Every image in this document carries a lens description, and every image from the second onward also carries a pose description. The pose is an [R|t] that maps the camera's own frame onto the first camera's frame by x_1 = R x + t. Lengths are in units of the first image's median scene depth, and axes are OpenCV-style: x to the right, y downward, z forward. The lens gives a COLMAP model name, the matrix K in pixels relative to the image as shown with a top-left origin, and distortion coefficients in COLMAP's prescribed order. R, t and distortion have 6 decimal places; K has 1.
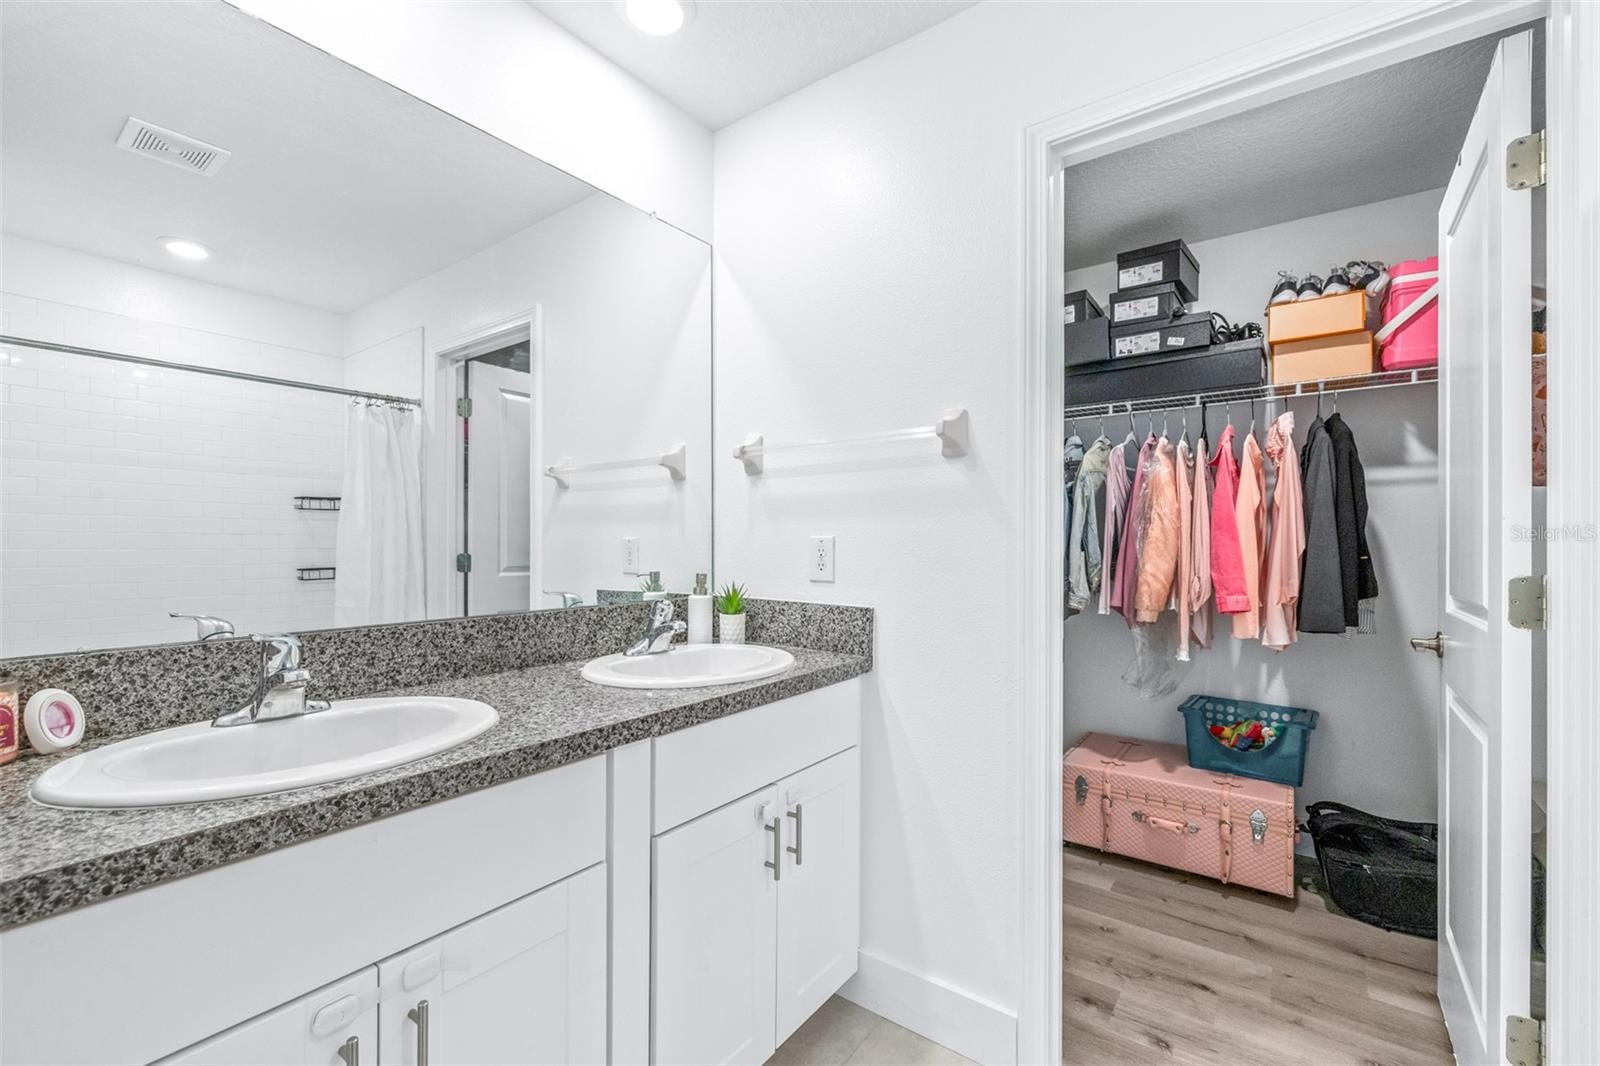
lens RADIAL K [[682.1, 0, 801.4], [0, 682.1, 543.2], [0, 0, 1]] dist [0.000397, -0.000266]
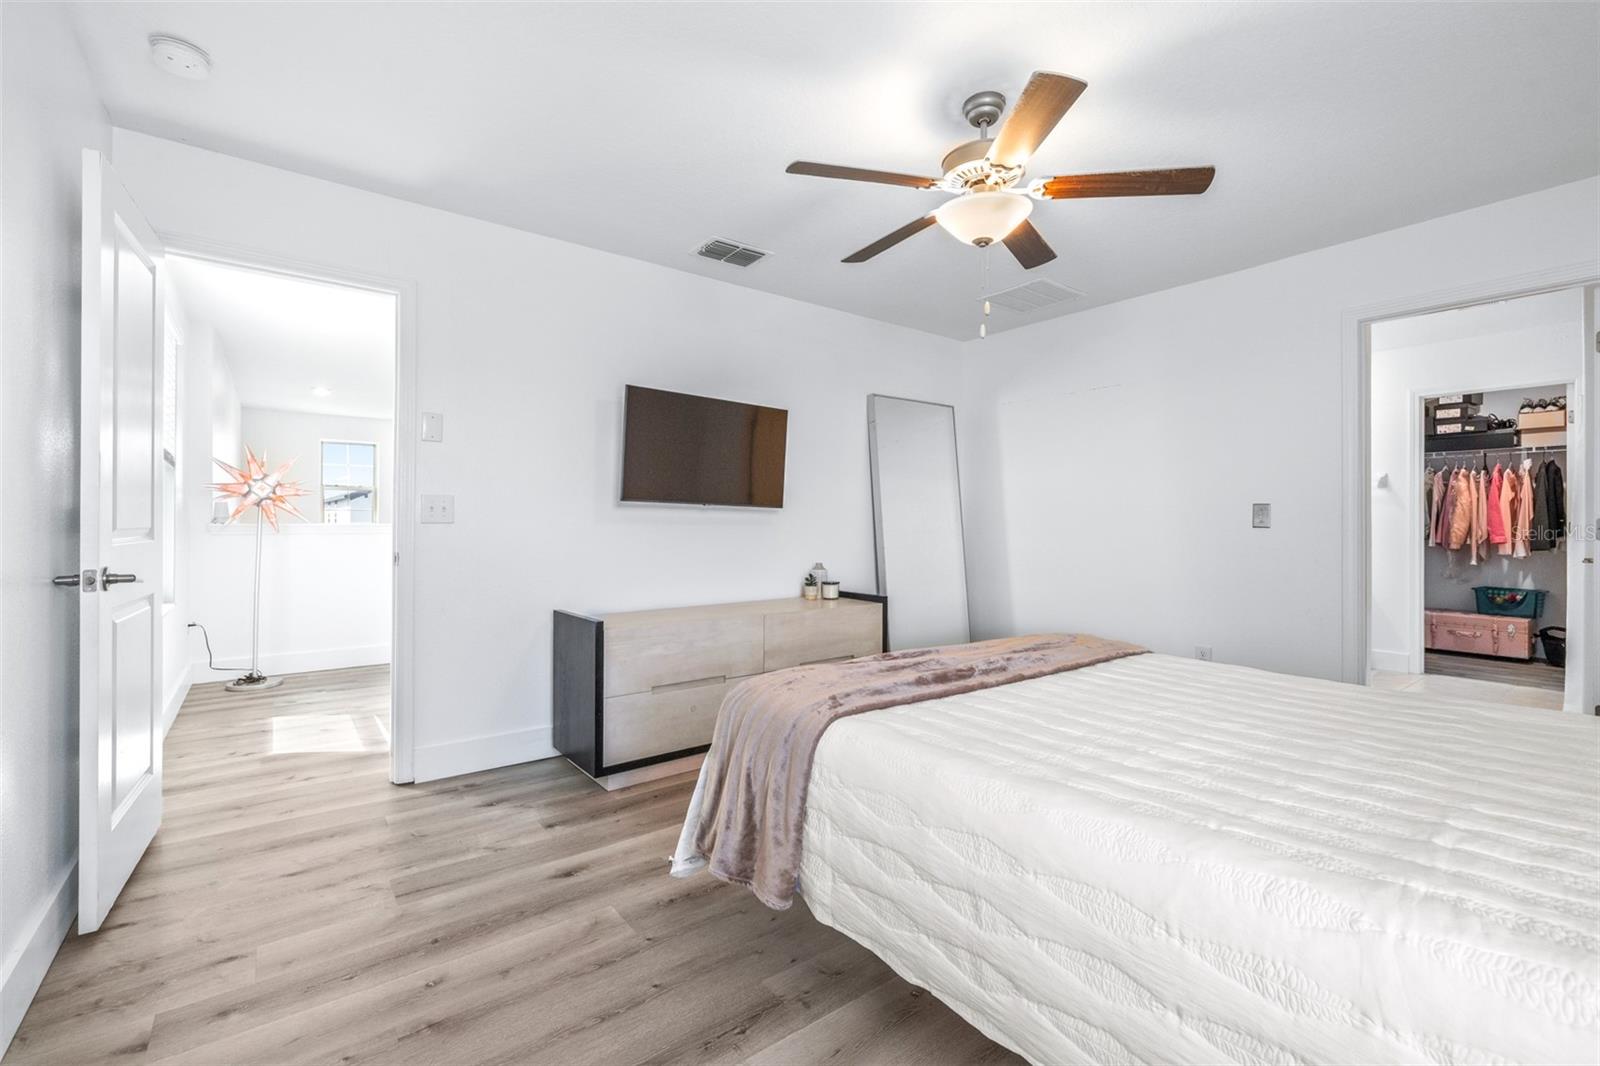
lens RADIAL K [[685.9, 0, 802.2], [0, 685.9, 525.3], [0, 0, 1]] dist [0.000408, -0.000156]
pose [[0.959189, 0.000136, -0.282765, -0.980629], [-0.000808, 0.999997, -0.002257, 0.041158], [0.282764, 0.002393, 0.959186, -1.902270]]
